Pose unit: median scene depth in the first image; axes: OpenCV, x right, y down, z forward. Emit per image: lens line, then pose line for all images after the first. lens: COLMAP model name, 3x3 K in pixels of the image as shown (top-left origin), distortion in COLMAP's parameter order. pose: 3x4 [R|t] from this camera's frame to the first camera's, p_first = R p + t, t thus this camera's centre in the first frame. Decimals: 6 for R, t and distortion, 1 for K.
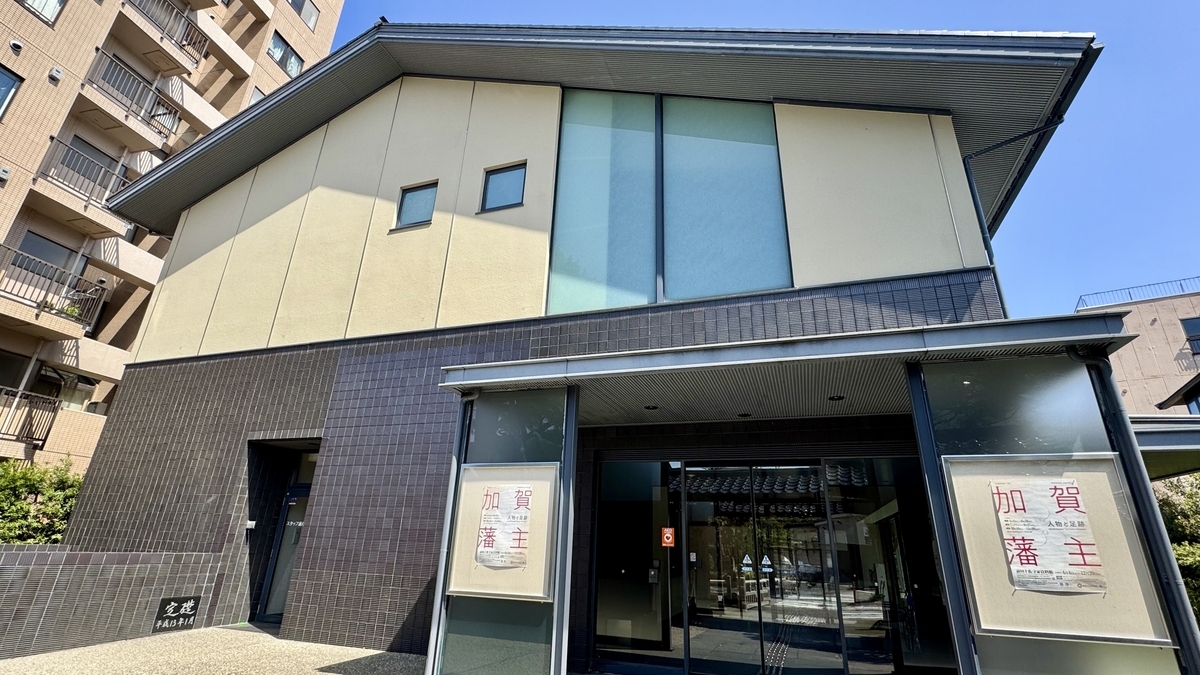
lens RADIAL K [[534.0, 0, 597.3], [0, 534.0, 334.3], [0, 0, 1]] dist [-0.002042, -0.000379]
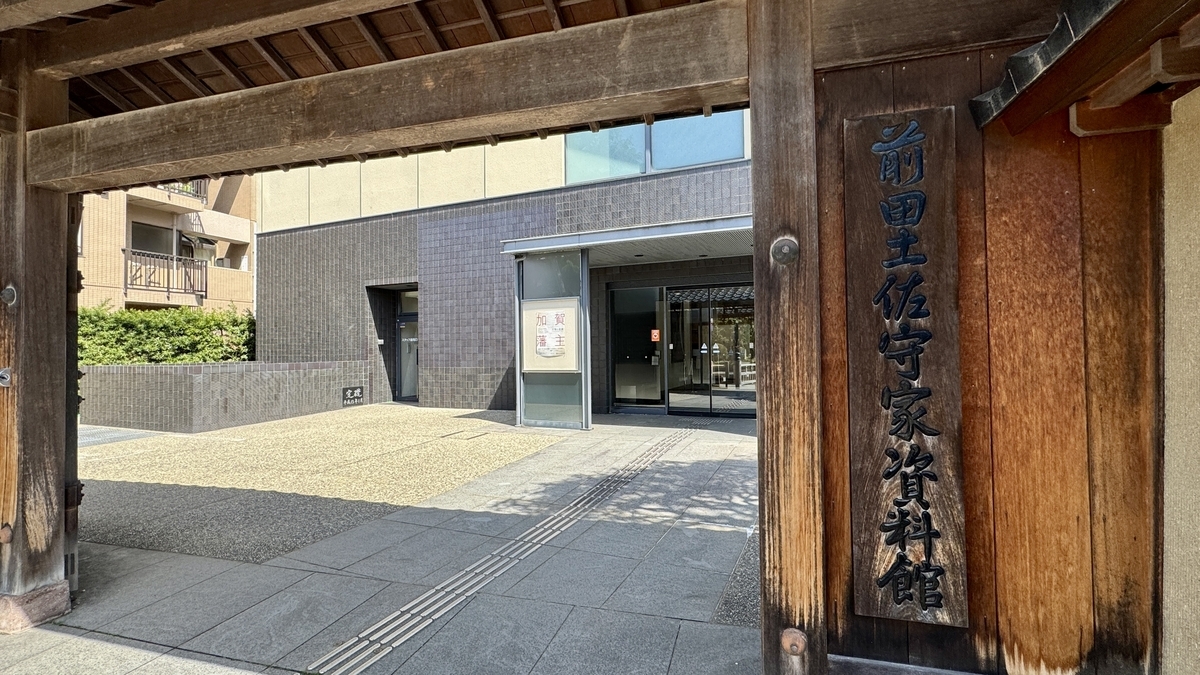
lens RADIAL K [[534.0, 0, 597.3], [0, 534.0, 334.3], [0, 0, 1]] dist [-0.002042, -0.000379]
pose [[0.995503, -0.049845, -0.080560, 0.067374], [0.074518, 0.937097, 0.341023, -0.126885], [0.058494, -0.345492, 0.936597, -0.354676]]
